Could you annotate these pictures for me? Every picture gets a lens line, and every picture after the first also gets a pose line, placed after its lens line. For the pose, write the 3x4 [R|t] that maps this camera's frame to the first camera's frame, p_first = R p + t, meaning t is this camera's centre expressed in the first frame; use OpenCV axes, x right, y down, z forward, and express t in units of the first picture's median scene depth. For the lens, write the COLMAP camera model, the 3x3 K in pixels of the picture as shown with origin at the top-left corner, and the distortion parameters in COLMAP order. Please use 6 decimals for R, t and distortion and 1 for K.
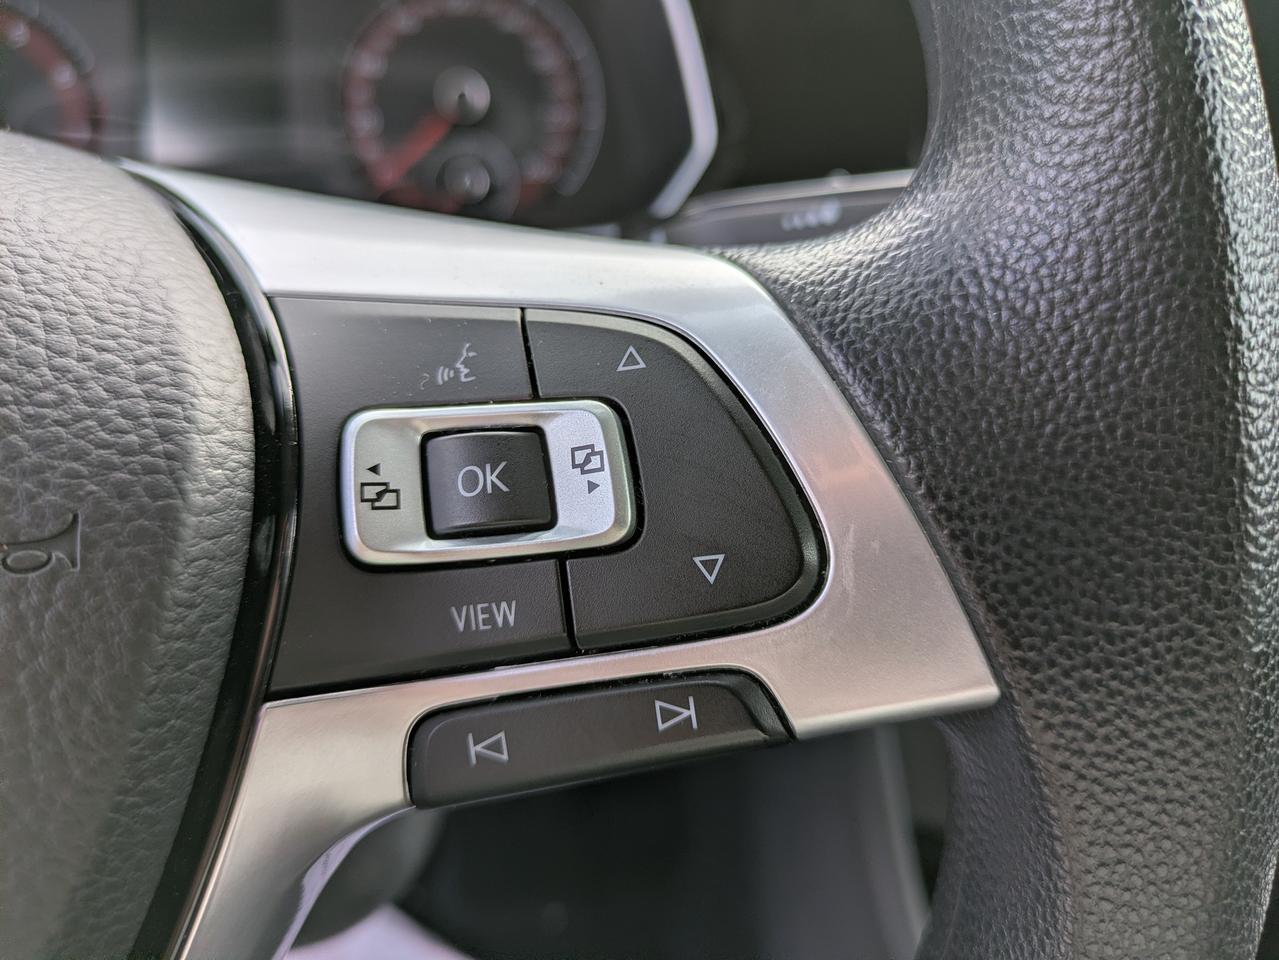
lens RADIAL K [[928.7, 0, 639.5], [0, 928.7, 480.0], [0, 0, 1]] dist [0.004635, -0.000723]
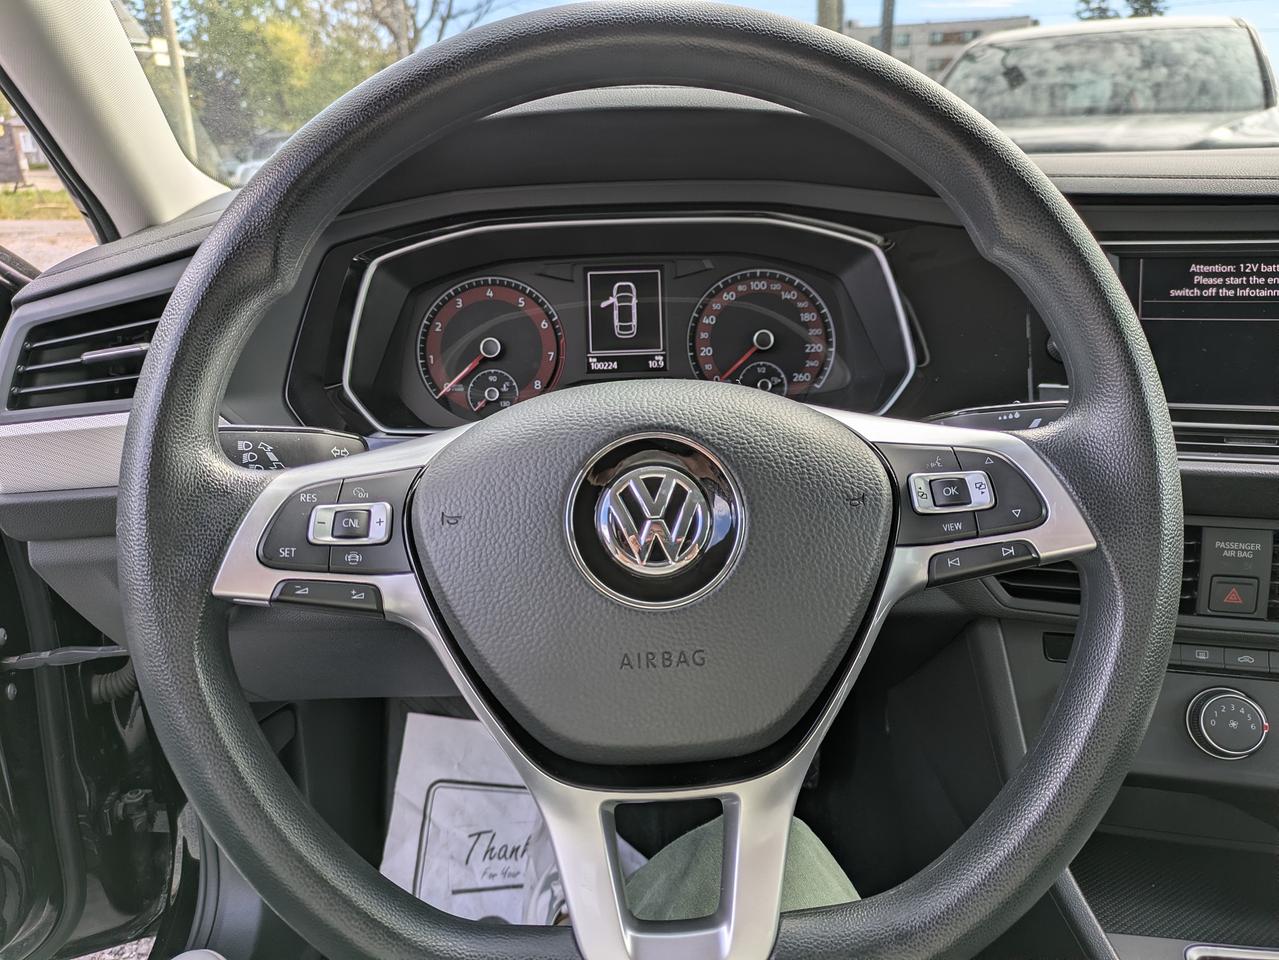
lens RADIAL K [[940.9, 0, 630.5], [0, 940.9, 484.4], [0, 0, 1]] dist [0.006078, -0.001507]
pose [[0.990299, 0.012165, -0.138422, -0.927536], [-0.033982, 0.987115, -0.156364, 0.614824], [0.134736, 0.159551, 0.977952, -2.916891]]
